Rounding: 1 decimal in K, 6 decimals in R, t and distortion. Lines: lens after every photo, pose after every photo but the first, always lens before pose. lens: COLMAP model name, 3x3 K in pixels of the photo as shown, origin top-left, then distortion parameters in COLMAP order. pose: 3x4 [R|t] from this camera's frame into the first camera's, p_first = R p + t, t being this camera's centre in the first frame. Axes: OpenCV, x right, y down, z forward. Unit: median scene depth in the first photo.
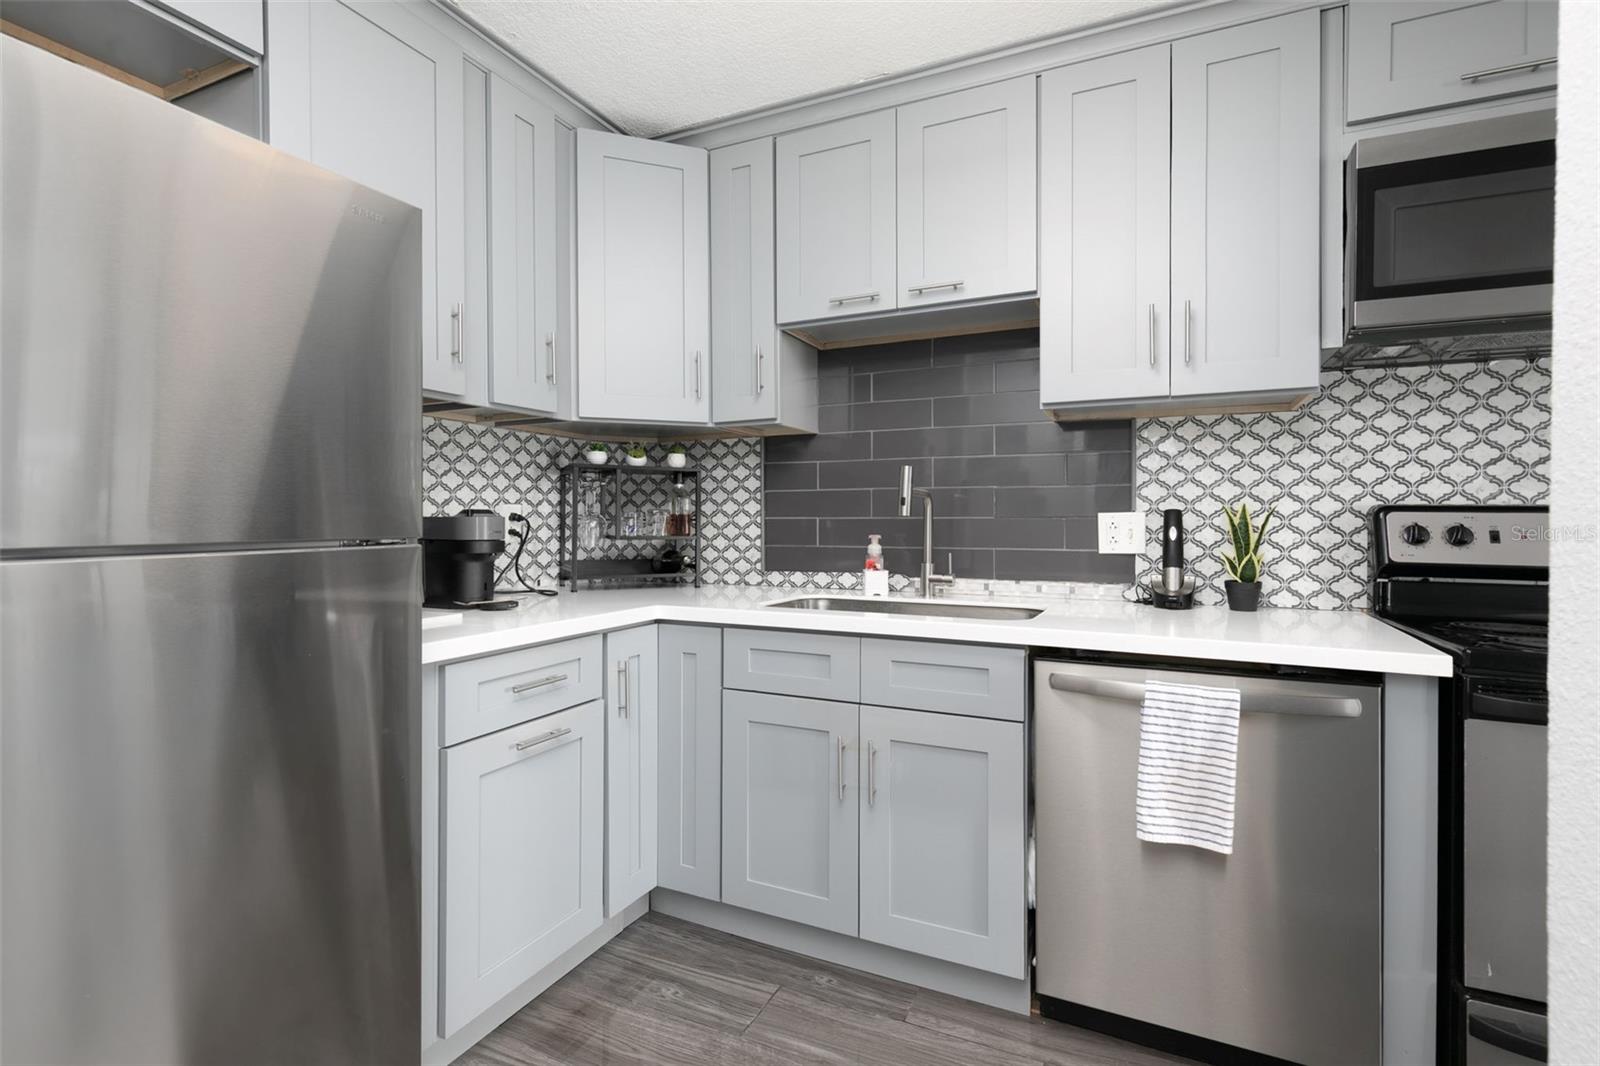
lens RADIAL K [[746.3, 0, 811.5], [0, 746.3, 527.8], [0, 0, 1]] dist [0.002630, 0.000585]
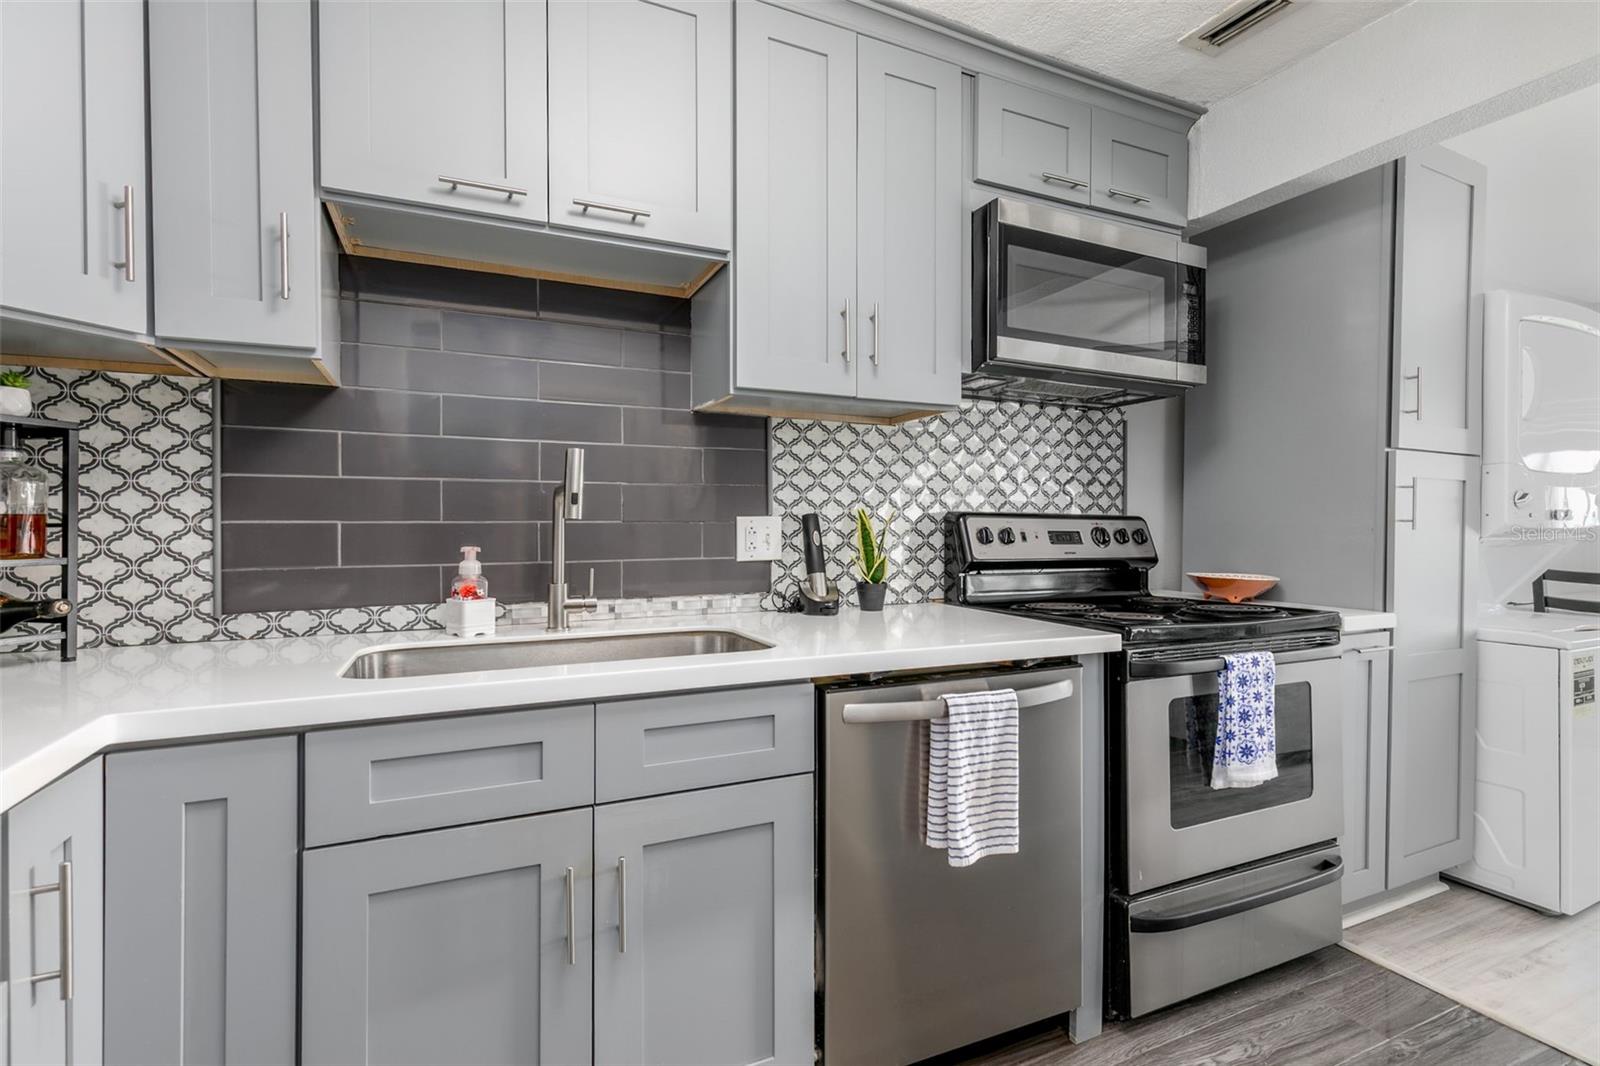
lens RADIAL K [[746.3, 0, 811.5], [0, 746.3, 527.8], [0, 0, 1]] dist [0.002630, 0.000585]
pose [[0.644971, -0.005438, 0.764187, -0.251969], [0.008574, 0.999963, -0.000121, -0.005483], [-0.764159, 0.006630, 0.644994, 0.347376]]
